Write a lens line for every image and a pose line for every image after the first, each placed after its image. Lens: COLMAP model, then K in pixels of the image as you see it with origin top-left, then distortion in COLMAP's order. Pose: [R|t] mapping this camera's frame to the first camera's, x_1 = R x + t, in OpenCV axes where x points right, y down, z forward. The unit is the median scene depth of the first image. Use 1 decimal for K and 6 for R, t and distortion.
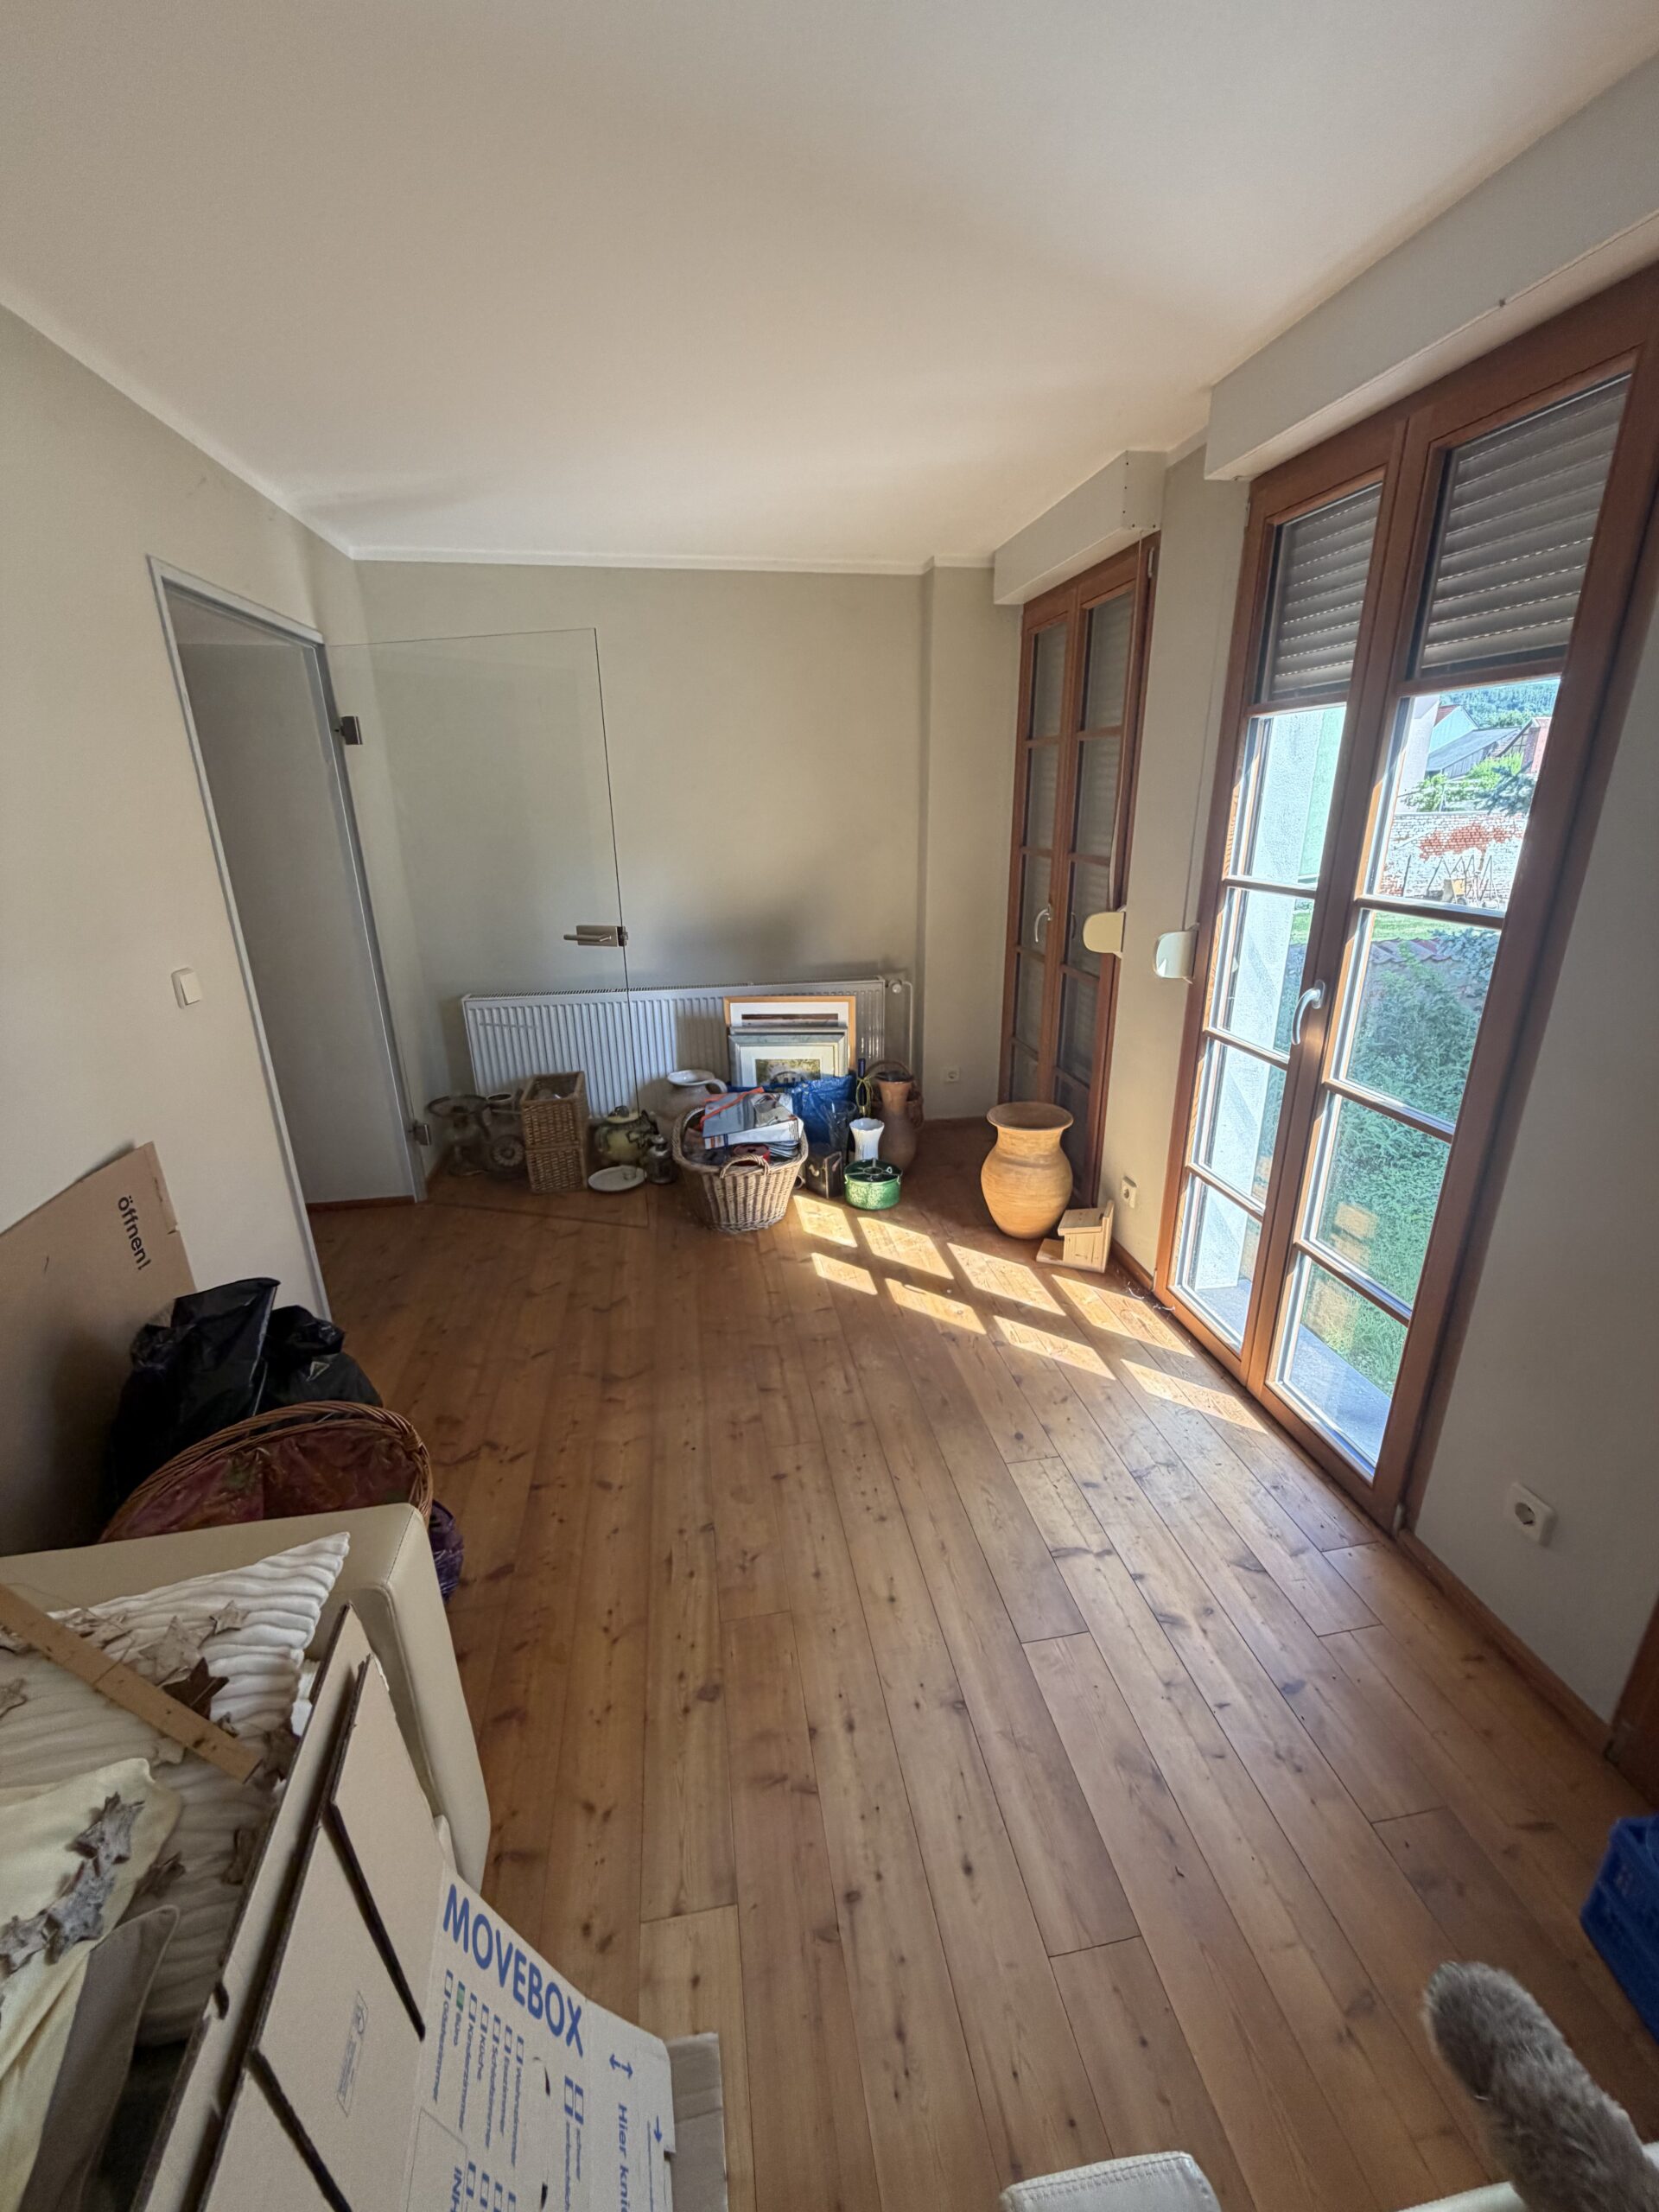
lens RADIAL K [[887.3, 0, 831.9], [0, 887.3, 1102.0], [0, 0, 1]] dist [-0.003021, 0.000700]
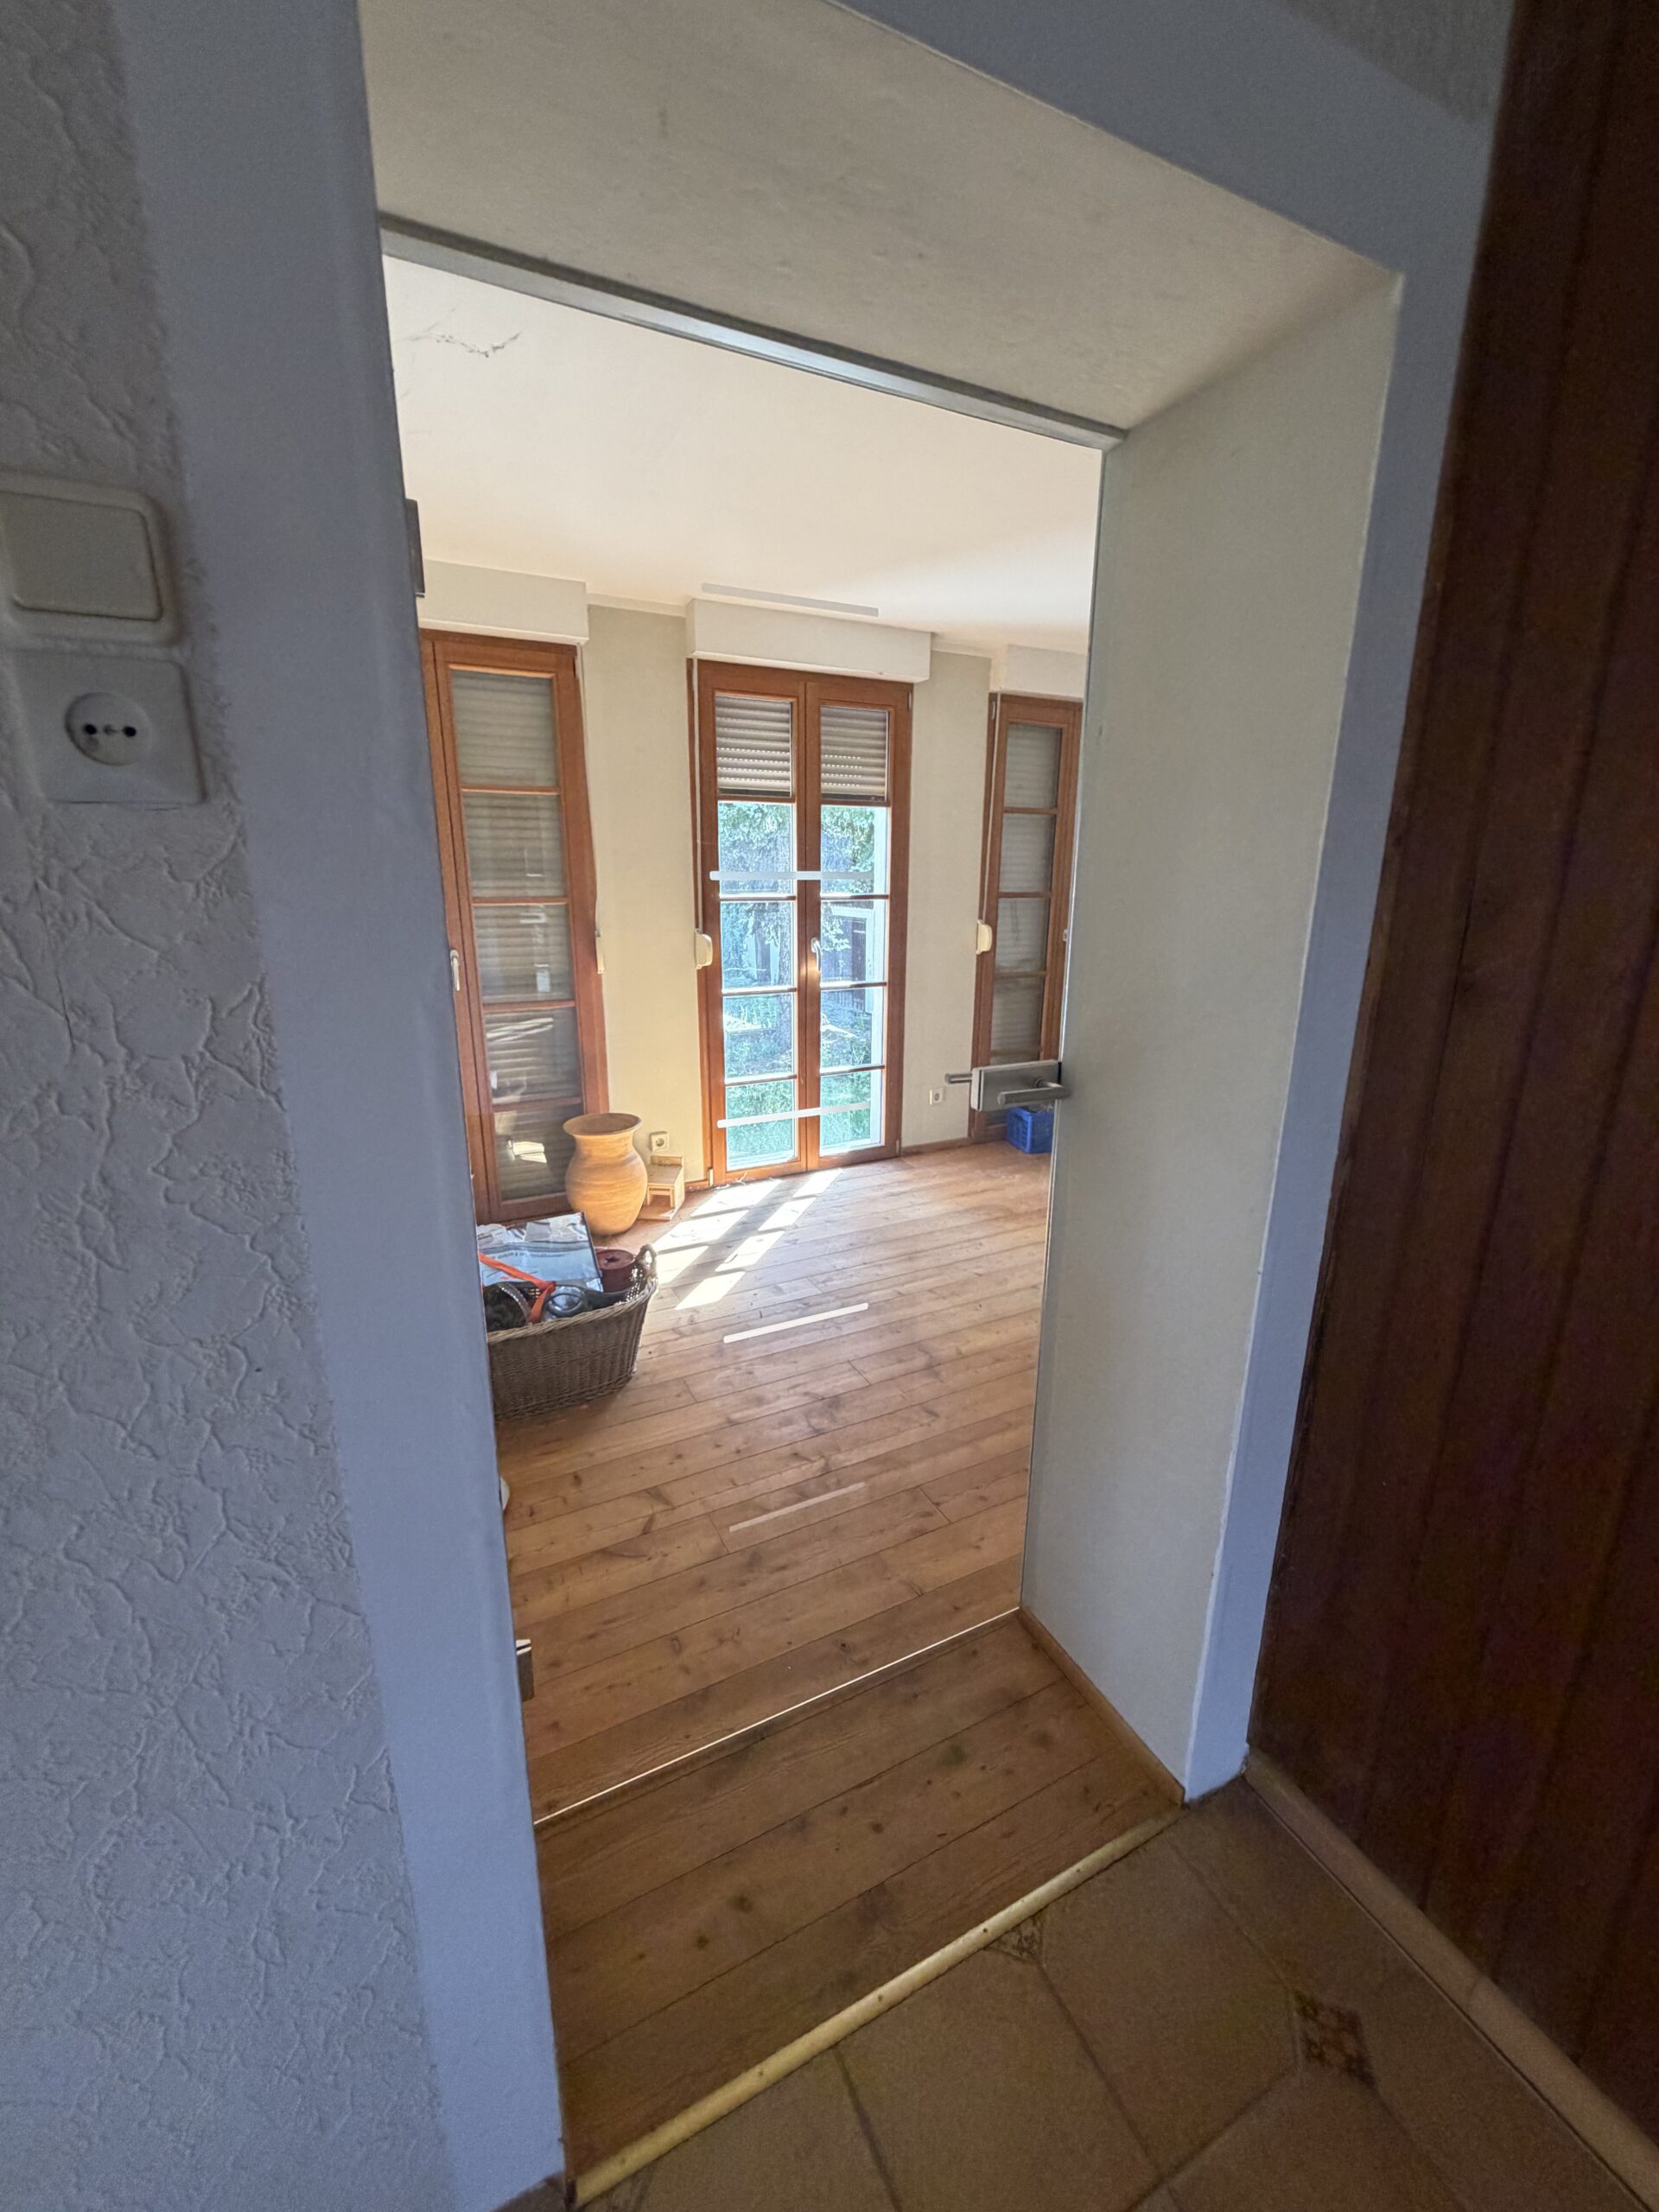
lens RADIAL K [[887.3, 0, 838.7], [0, 887.3, 1101.5], [0, 0, 1]] dist [-0.003021, 0.000700]
pose [[-0.306310, -0.238718, 0.921514, -1.051945], [0.310225, 0.890166, 0.333715, -0.342217], [-0.899964, 0.388097, -0.198610, 1.108031]]
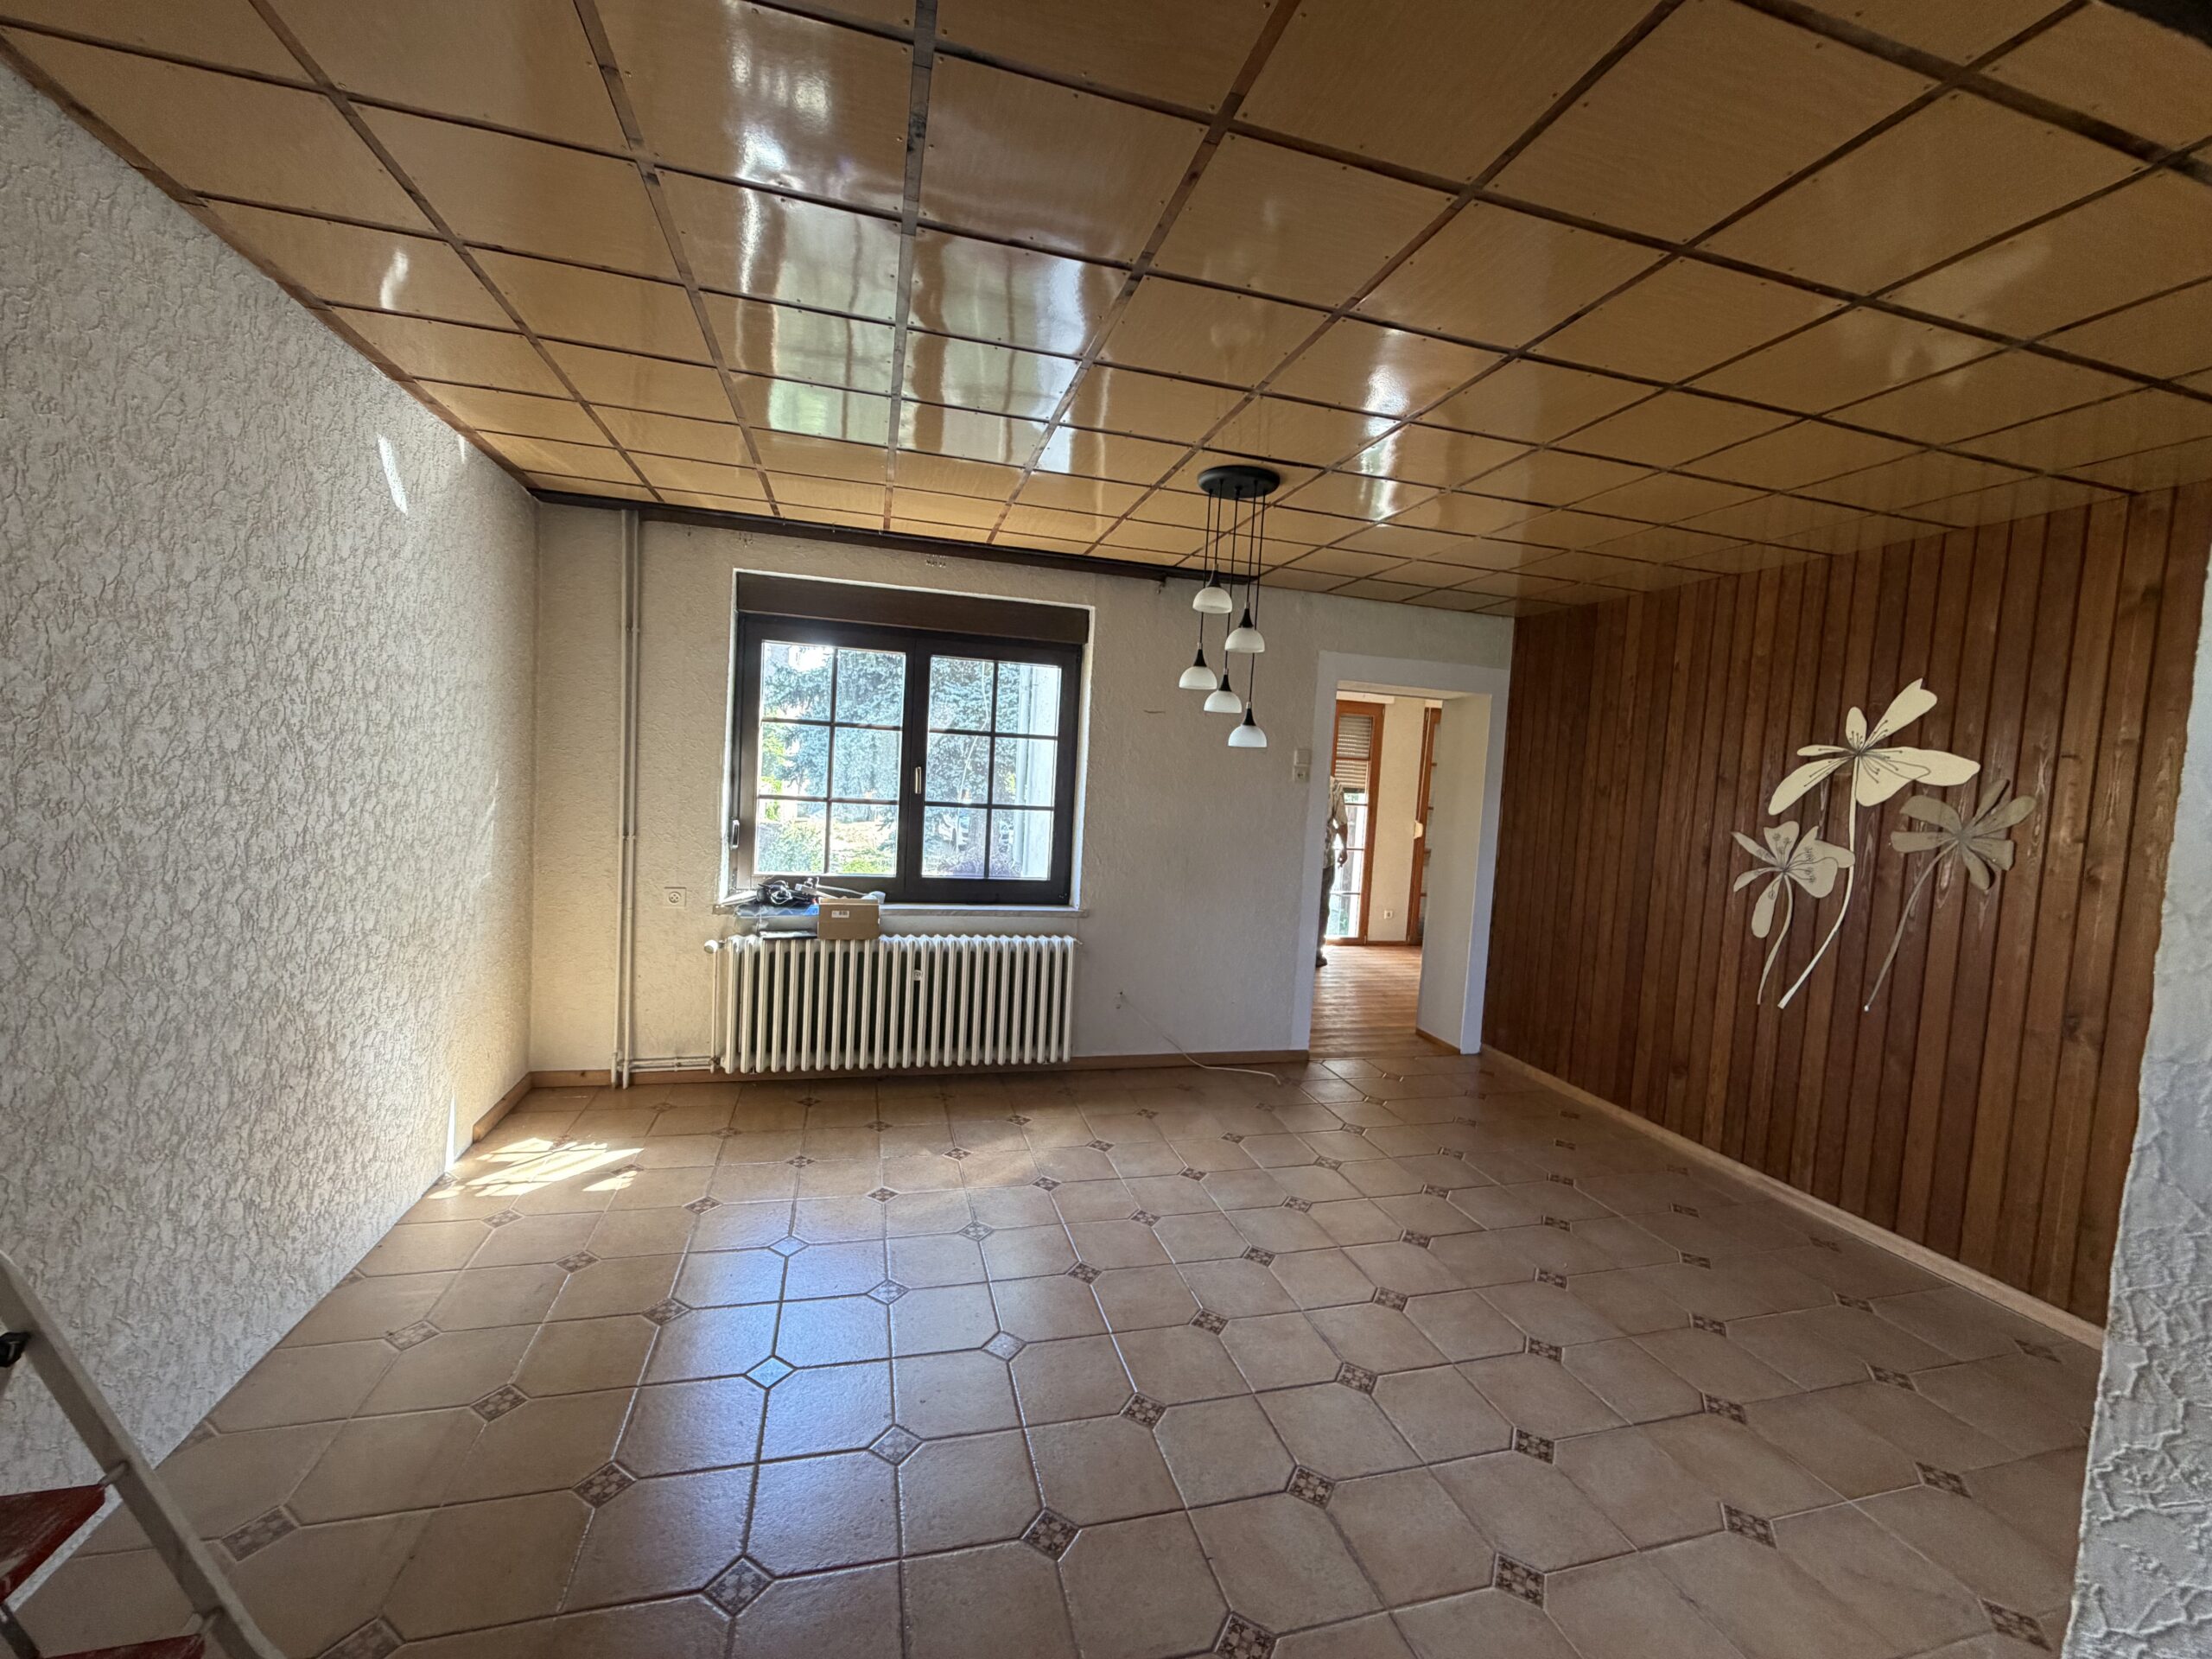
lens RADIAL K [[887.3, 0, 1099.0], [0, 887.3, 829.2], [0, 0, 1]] dist [-0.003021, 0.000700]
pose [[-0.104747, -0.064187, 0.992425, -2.497610], [0.275893, 0.956870, 0.091007, -0.569847], [-0.955464, 0.283336, -0.082520, 1.739815]]
